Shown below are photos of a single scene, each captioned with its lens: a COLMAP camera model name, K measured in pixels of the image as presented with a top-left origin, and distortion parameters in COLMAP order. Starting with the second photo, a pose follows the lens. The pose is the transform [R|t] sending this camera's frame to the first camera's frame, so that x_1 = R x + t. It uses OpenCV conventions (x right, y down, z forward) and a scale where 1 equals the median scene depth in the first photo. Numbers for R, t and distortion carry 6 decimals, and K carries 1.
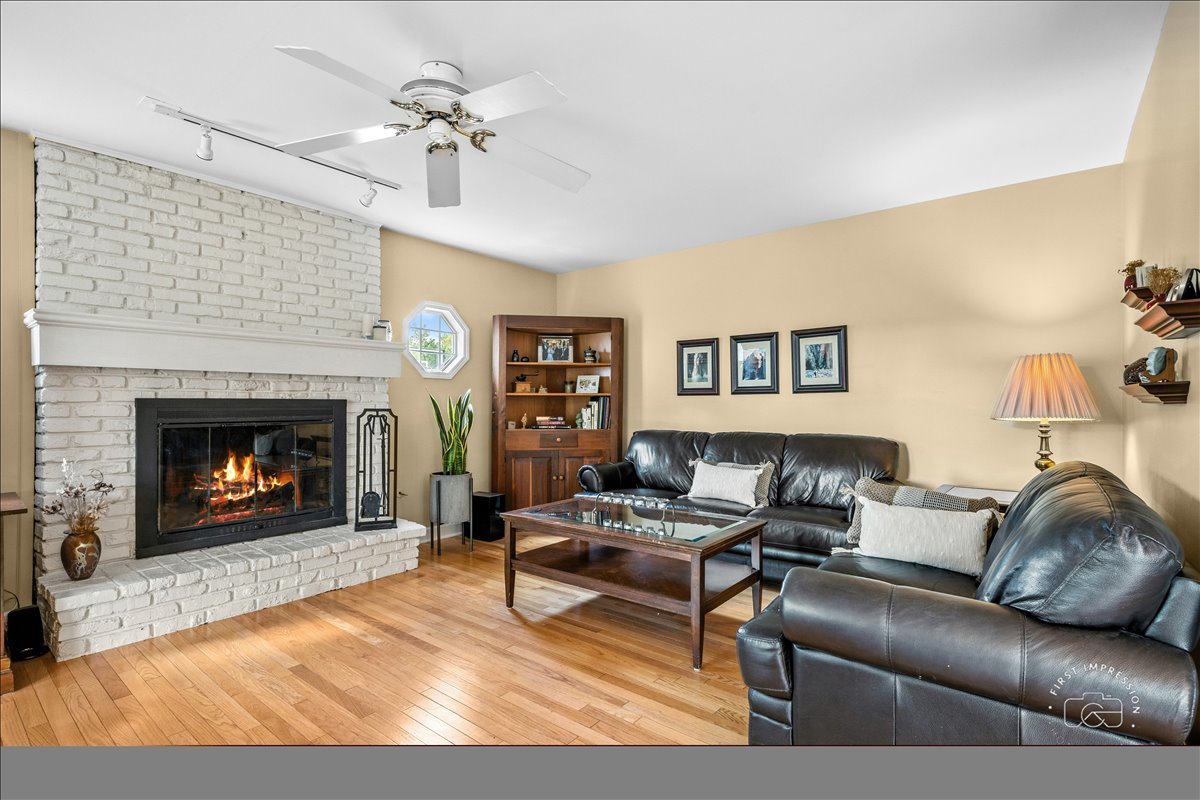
lens RADIAL K [[558.1, 0, 603.0], [0, 558.1, 403.6], [0, 0, 1]] dist [-0.002761, -0.000493]
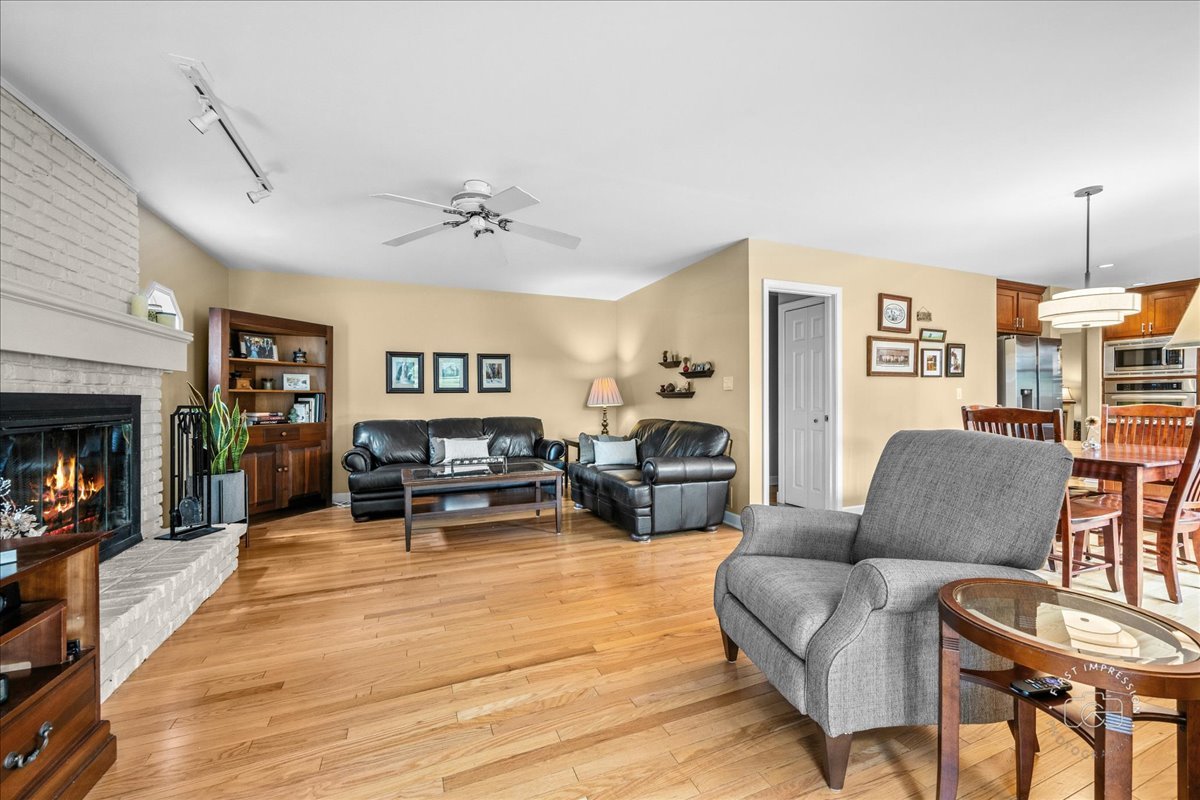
lens RADIAL K [[477.1, 0, 596.9], [0, 477.1, 401.4], [0, 0, 1]] dist [-0.000164, 0.000204]
pose [[0.484185, -0.006938, 0.874938, -0.773677], [0.005035, 0.999974, 0.005144, 0.001465], [-0.874951, 0.001915, 0.484207, 0.040777]]
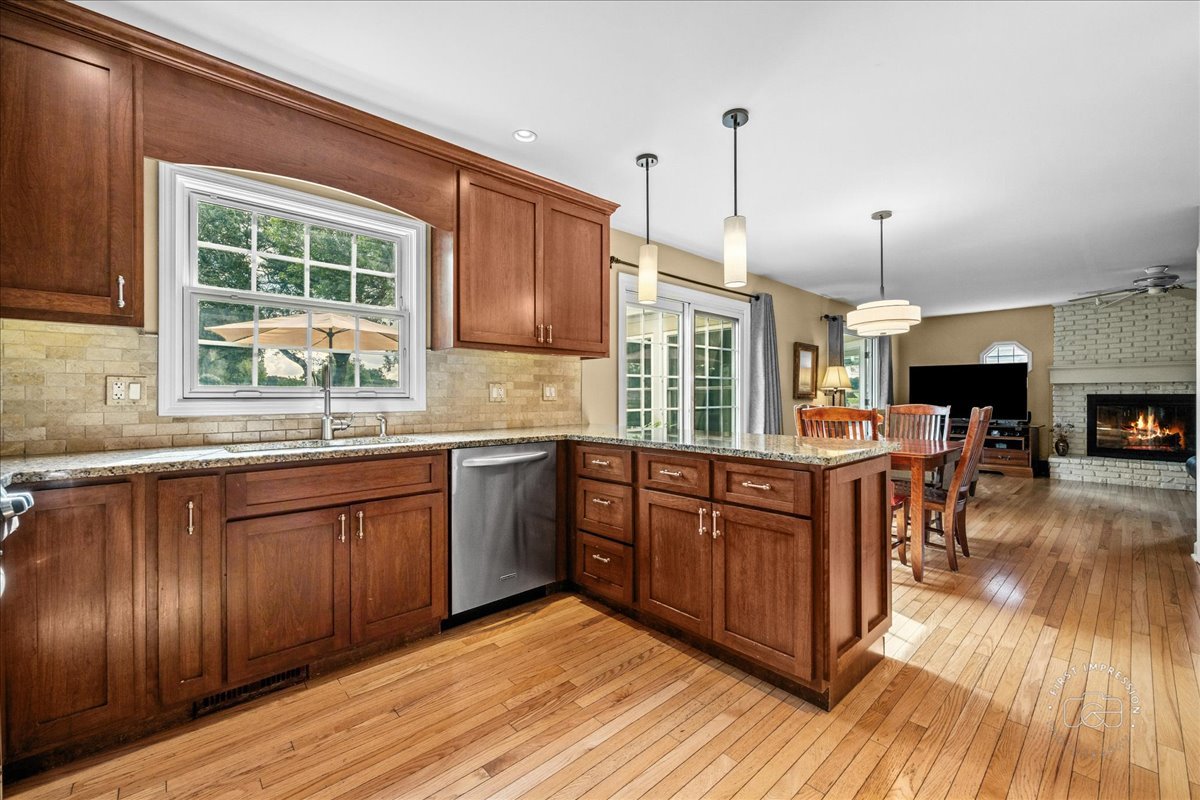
lens RADIAL K [[477.1, 0, 611.6], [0, 477.1, 398.0], [0, 0, 1]] dist [-0.000164, 0.000204]
pose [[-0.155298, 0.005211, -0.987854, 1.357868], [-0.000887, 0.999985, 0.005415, -0.001697], [0.987867, 0.001717, -0.155291, -0.677813]]
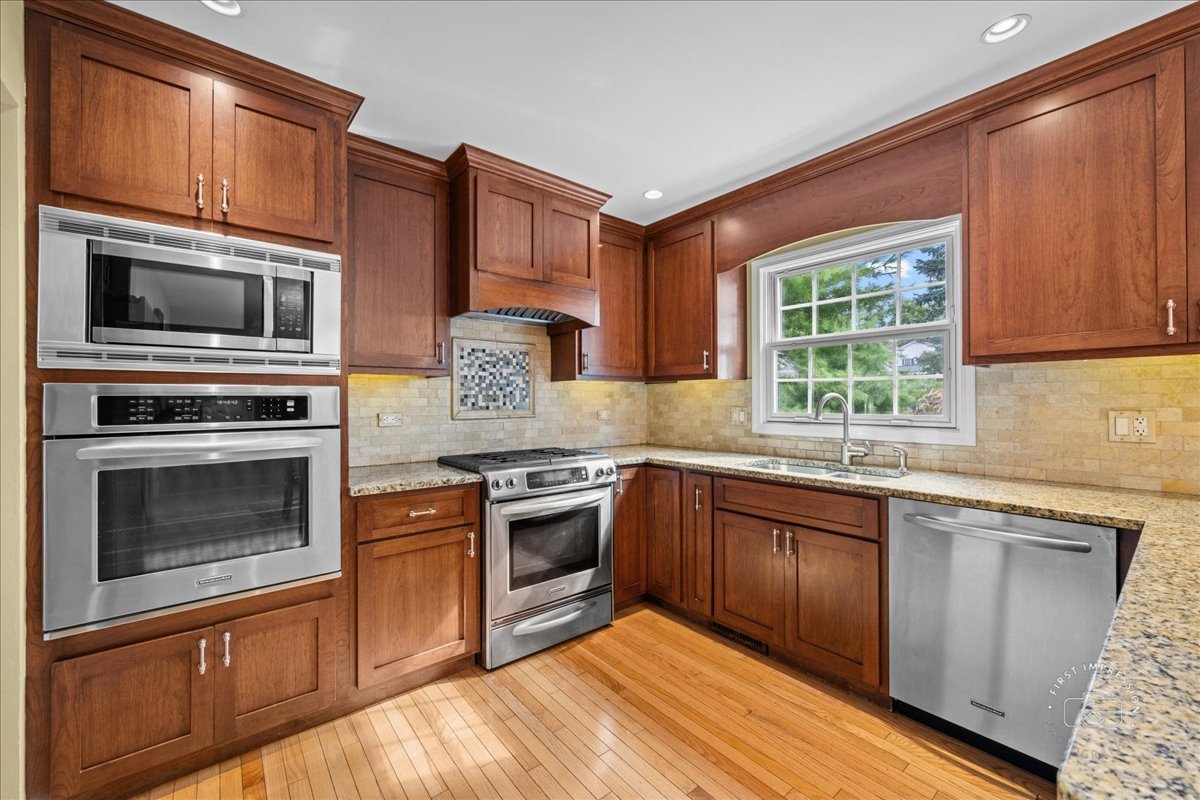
lens RADIAL K [[477.1, 0, 599.9], [0, 477.1, 397.6], [0, 0, 1]] dist [-0.000164, 0.000204]
pose [[-0.976869, 0.004866, 0.213785, 0.996126], [0.004499, 0.999987, -0.002205, -0.036286], [-0.213793, -0.001192, -0.976878, -0.424073]]
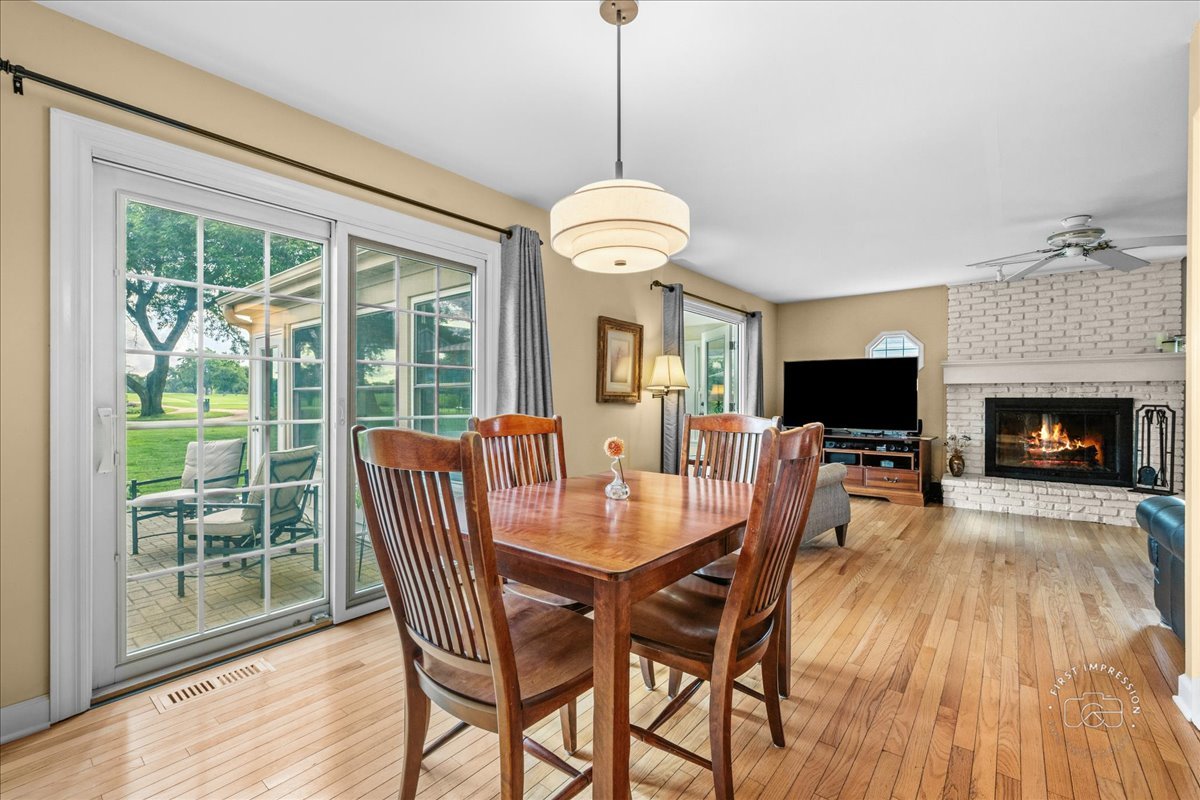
lens RADIAL K [[514.1, 0, 599.6], [0, 514.1, 401.0], [0, 0, 1]] dist [-0.001162, -0.000012]
pose [[-0.004619, 0.004643, -0.999979, 0.839414], [-0.004766, 0.999978, 0.004665, 0.000163], [0.999978, 0.004787, -0.004597, -0.328486]]
